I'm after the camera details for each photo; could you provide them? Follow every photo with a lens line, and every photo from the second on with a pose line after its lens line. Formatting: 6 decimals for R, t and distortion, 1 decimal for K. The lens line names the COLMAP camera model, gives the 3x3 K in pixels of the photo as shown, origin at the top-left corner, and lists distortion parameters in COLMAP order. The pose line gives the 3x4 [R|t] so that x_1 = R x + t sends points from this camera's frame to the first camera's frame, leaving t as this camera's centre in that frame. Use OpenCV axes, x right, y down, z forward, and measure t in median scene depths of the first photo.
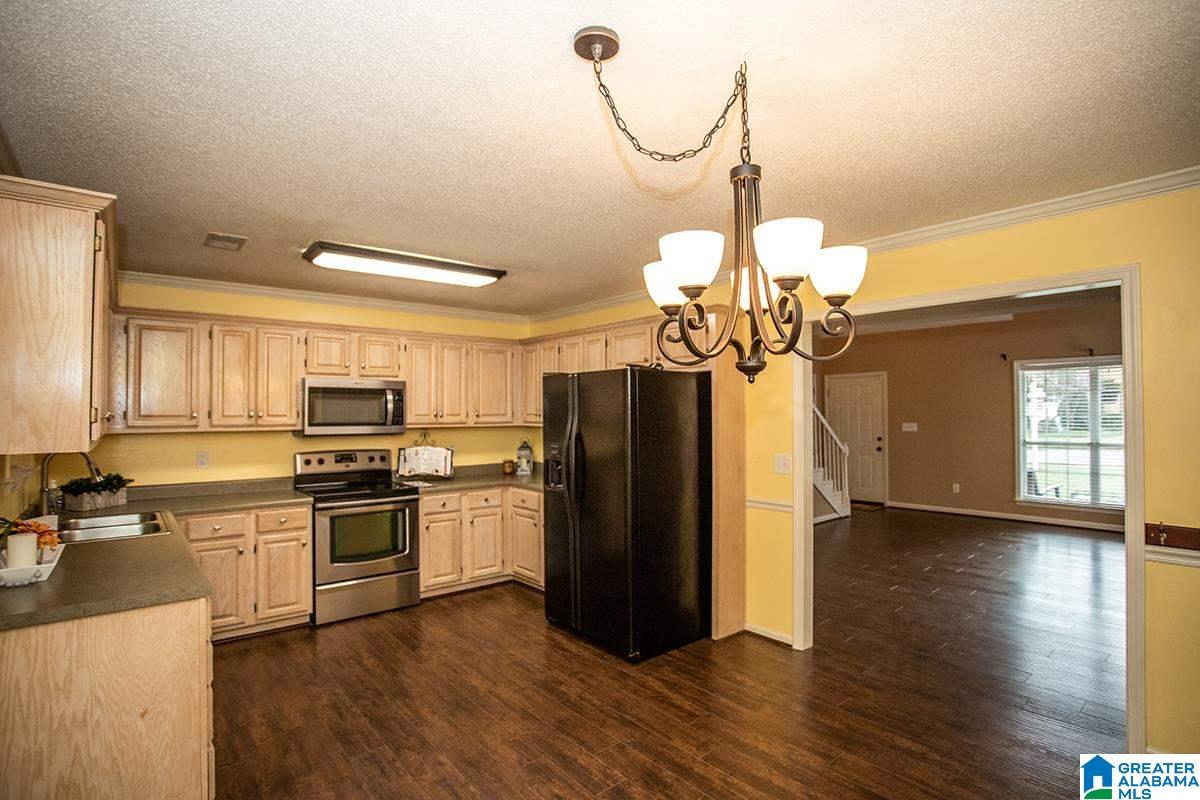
lens RADIAL K [[580.2, 0, 595.2], [0, 580.2, 404.8], [0, 0, 1]] dist [-0.070495, 0.040395]
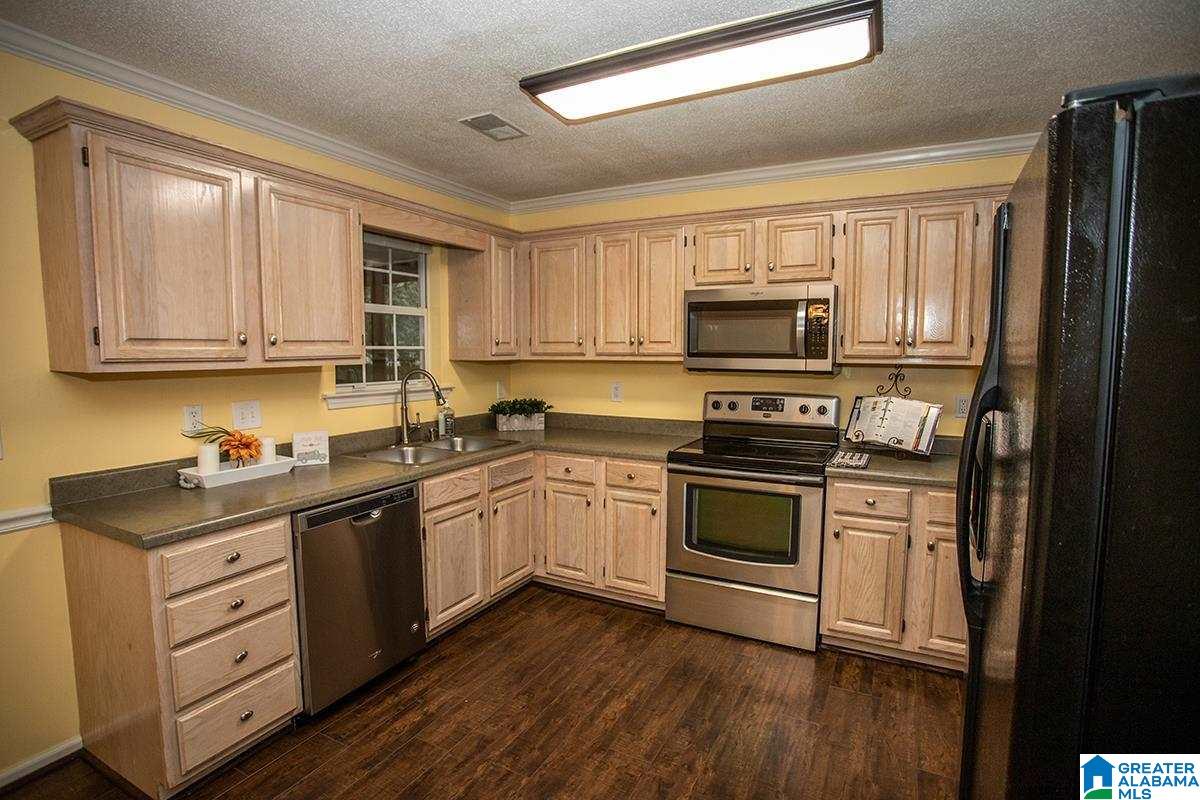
lens RADIAL K [[593.0, 0, 601.3], [0, 593.0, 401.4], [0, 0, 1]] dist [-0.077536, 0.031348]
pose [[0.384125, 0.088129, -0.919066, 0.160995], [0.012588, 0.994842, 0.100656, 0.016518], [0.923195, -0.050234, 0.381034, 0.599098]]
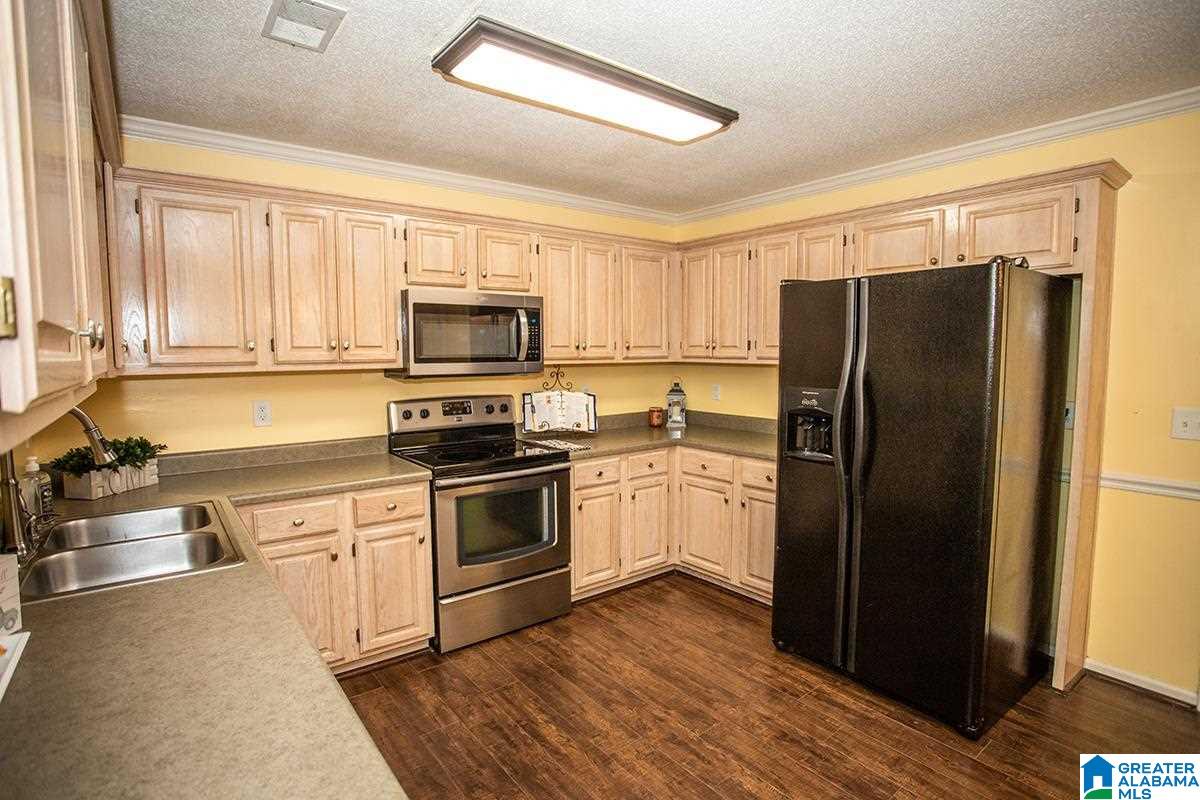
lens RADIAL K [[596.5, 0, 600.0], [0, 596.5, 400.0], [0, 0, 1]] dist [-0.077714, 0.047978]
pose [[0.999432, 0.002616, -0.033585, -0.260636], [0.000684, 0.995199, 0.097871, 0.013350], [0.033680, -0.097839, 0.994632, 0.313456]]
